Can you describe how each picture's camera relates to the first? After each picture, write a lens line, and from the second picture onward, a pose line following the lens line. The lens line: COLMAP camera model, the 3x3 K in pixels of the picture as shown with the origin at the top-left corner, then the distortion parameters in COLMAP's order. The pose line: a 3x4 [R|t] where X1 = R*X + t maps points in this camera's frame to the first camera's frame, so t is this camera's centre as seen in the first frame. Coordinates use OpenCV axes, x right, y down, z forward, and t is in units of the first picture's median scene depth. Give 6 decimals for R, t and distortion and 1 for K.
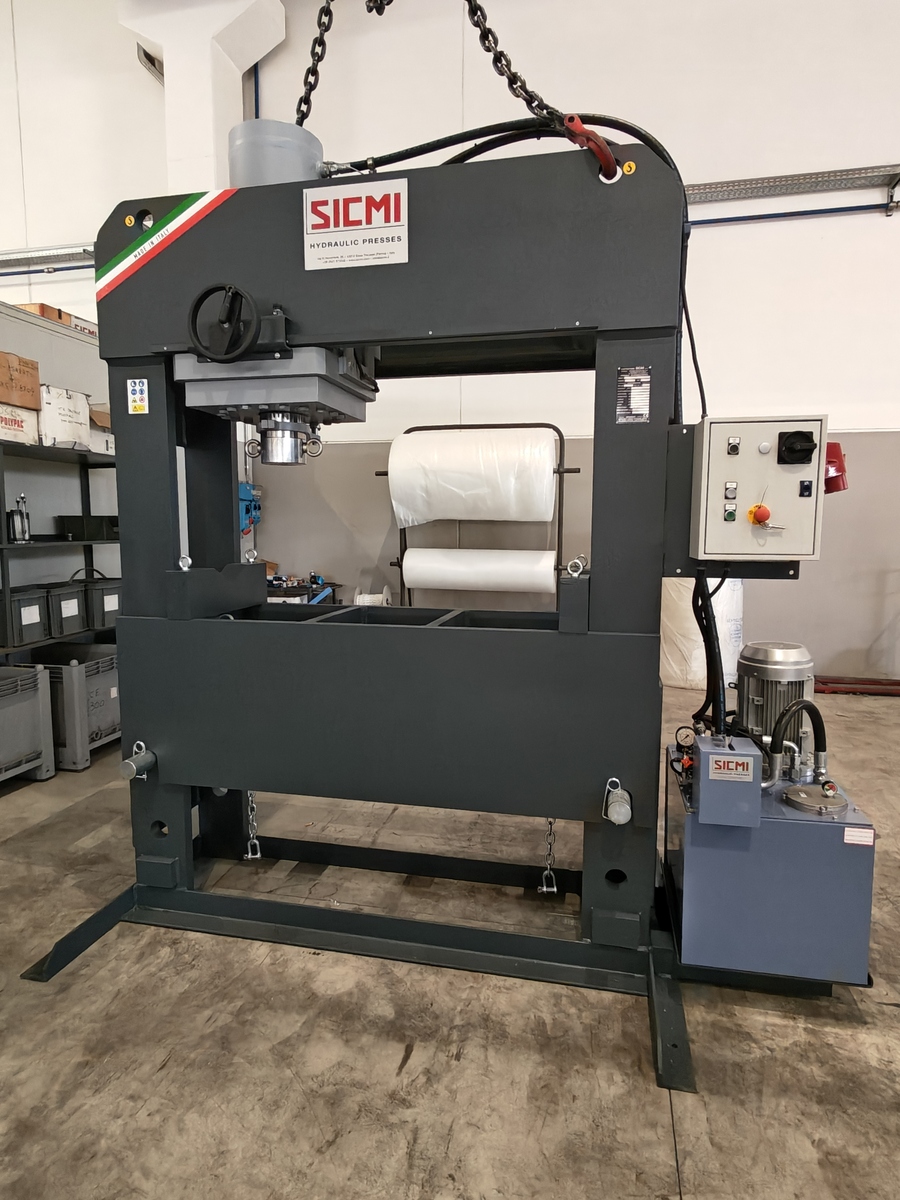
lens RADIAL K [[688.4, 0, 451.8], [0, 688.4, 599.6], [0, 0, 1]] dist [0.004678, -0.001301]
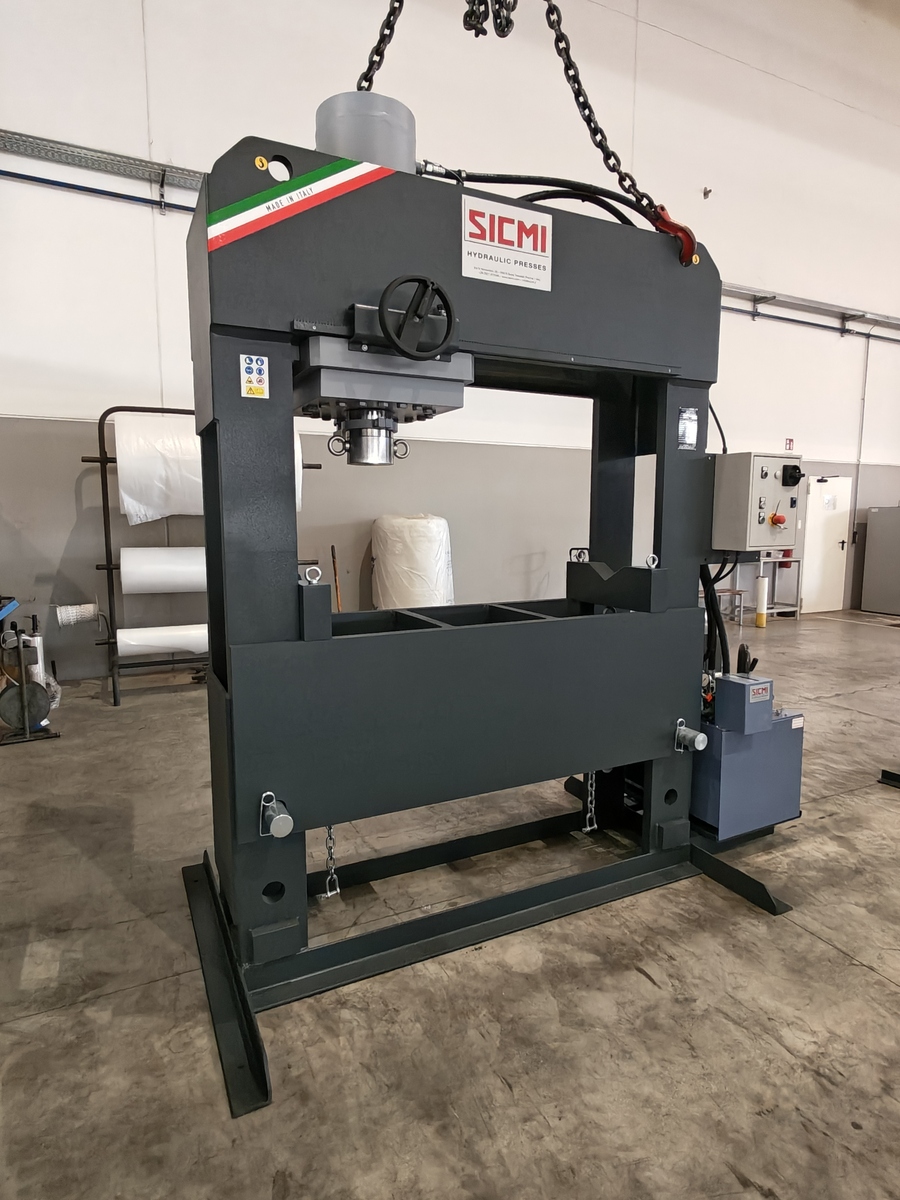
lens RADIAL K [[688.4, 0, 451.8], [0, 688.4, 599.6], [0, 0, 1]] dist [0.004678, -0.001301]
pose [[0.778280, -0.078755, 0.622959, -0.891673], [0.069795, 0.996806, 0.038820, -0.049048], [-0.624027, 0.013267, 0.781290, 0.235211]]
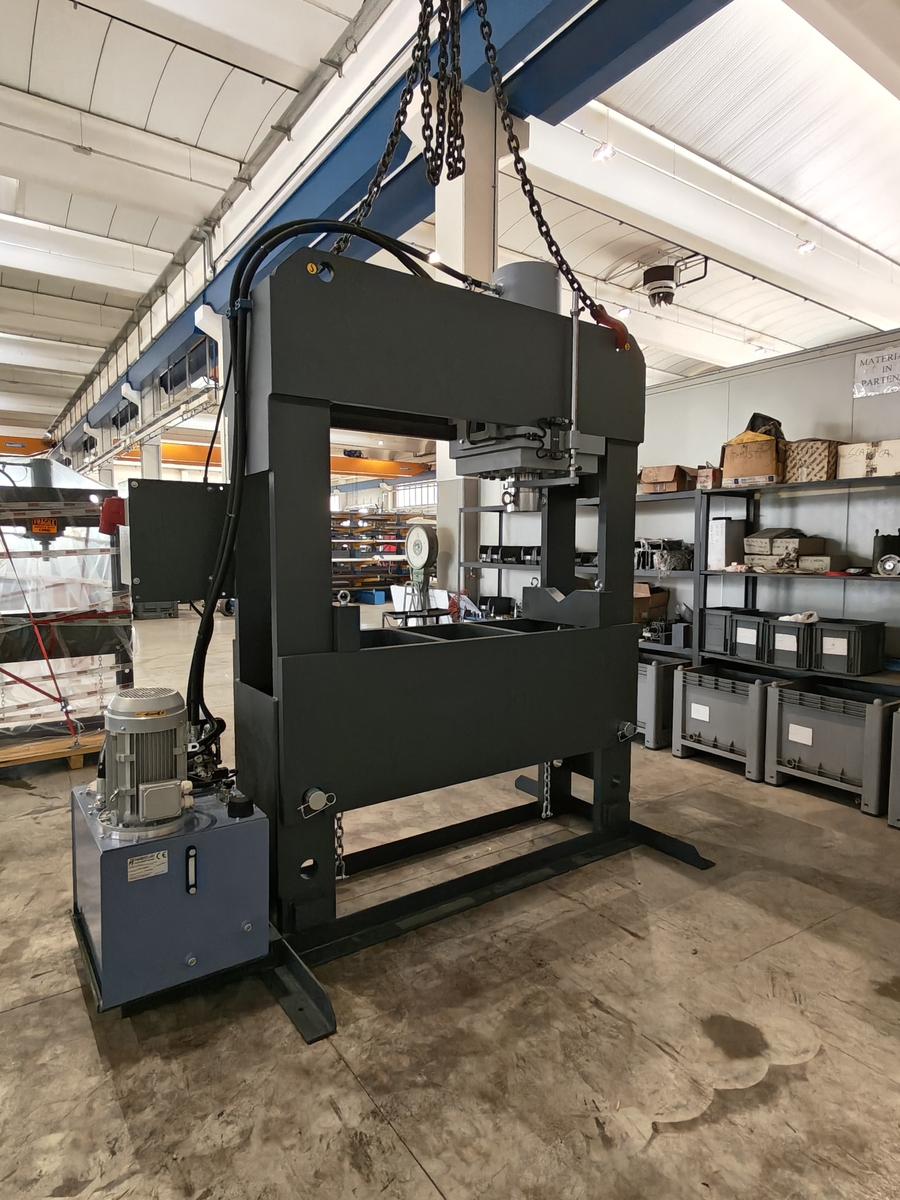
lens RADIAL K [[691.7, 0, 450.0], [0, 691.7, 600.0], [0, 0, 1]] dist [0.000489, 0.000428]
pose [[-0.674634, 0.052582, -0.736277, 0.971391], [-0.084537, 0.985393, 0.147832, -0.252438], [0.733296, 0.161975, -0.660334, 2.106573]]
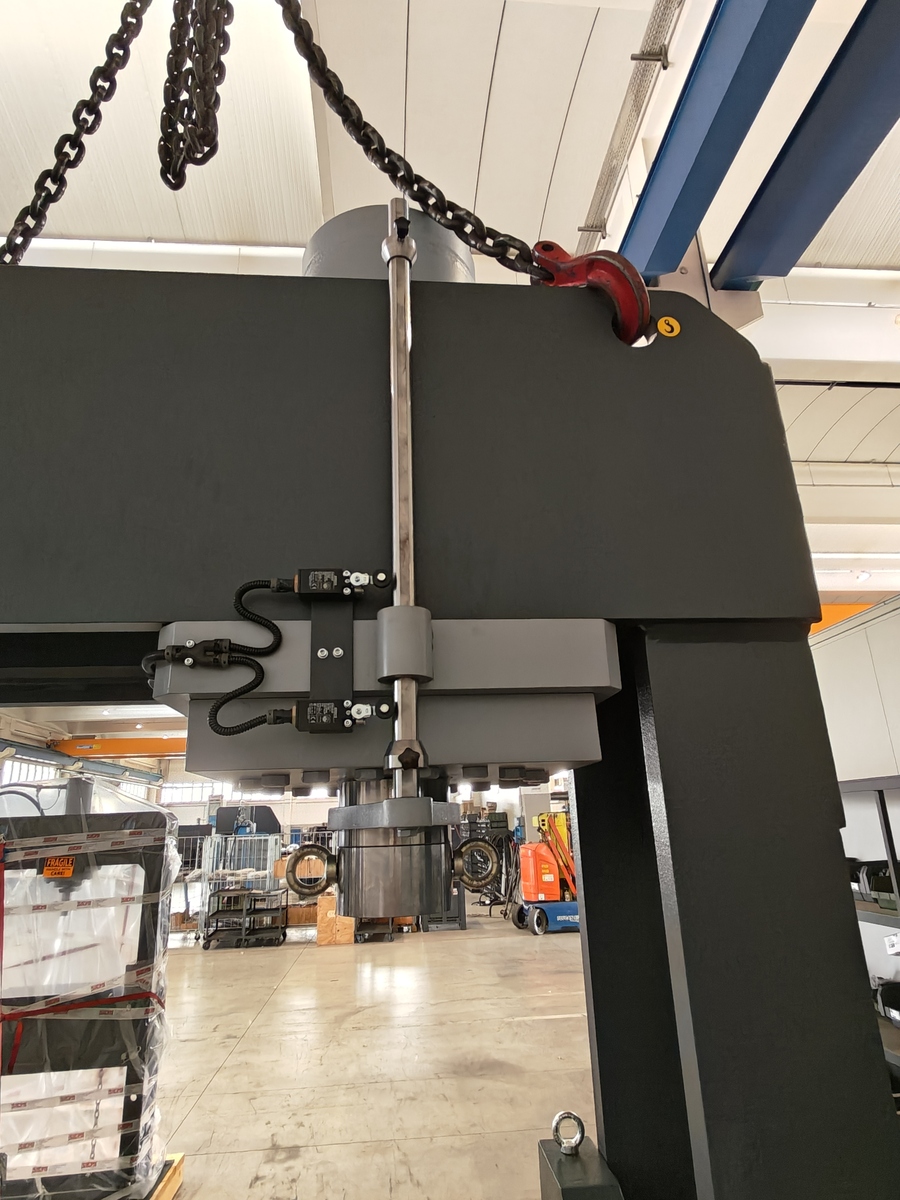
lens RADIAL K [[688.4, 0, 451.8], [0, 688.4, 599.6], [0, 0, 1]] dist [0.004678, -0.001301]
pose [[-0.953367, -0.066435, -0.294411, -0.179755], [-0.002705, 0.977315, -0.211774, -0.335768], [0.301802, -0.201102, -0.931919, 1.644408]]
